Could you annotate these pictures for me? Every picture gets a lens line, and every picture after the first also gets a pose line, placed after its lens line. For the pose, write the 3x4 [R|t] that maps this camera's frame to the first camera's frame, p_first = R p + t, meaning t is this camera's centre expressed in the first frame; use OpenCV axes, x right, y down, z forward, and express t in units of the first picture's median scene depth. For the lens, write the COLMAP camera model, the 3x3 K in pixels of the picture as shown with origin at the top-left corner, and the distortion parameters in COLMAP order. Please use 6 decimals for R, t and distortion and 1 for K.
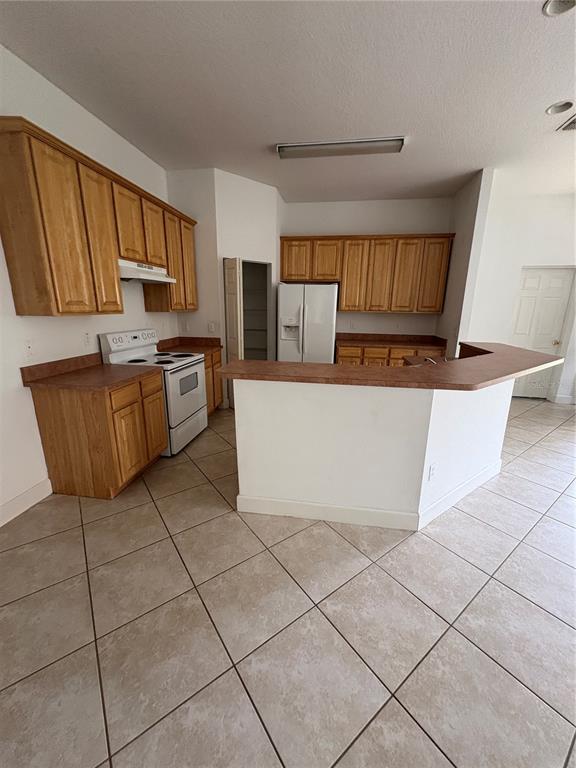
lens RADIAL K [[304.6, 0, 287.7], [0, 304.6, 383.9], [0, 0, 1]] dist [-0.001332, 0.000634]
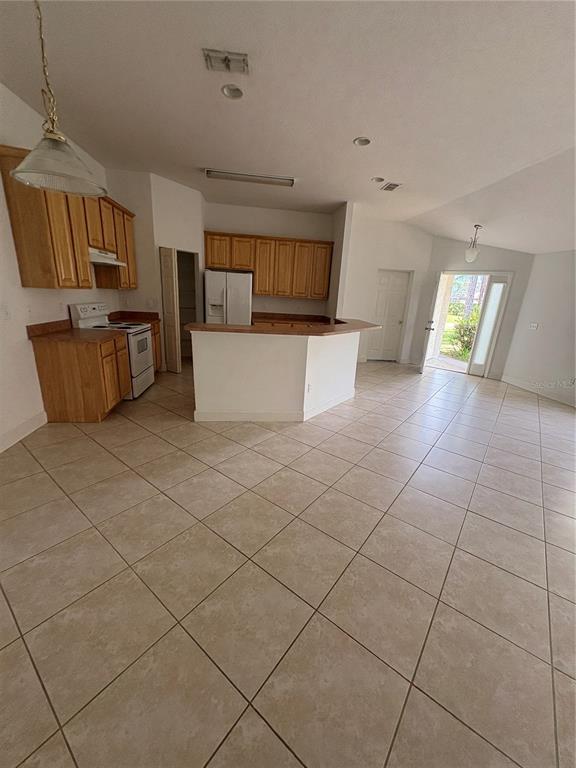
lens RADIAL K [[304.6, 0, 288.4], [0, 304.6, 383.2], [0, 0, 1]] dist [-0.001332, 0.000634]
pose [[0.960543, -0.039003, 0.275381, -0.091555], [0.026170, 0.998400, 0.050123, 0.115222], [-0.276896, -0.040939, 0.960027, -0.451198]]
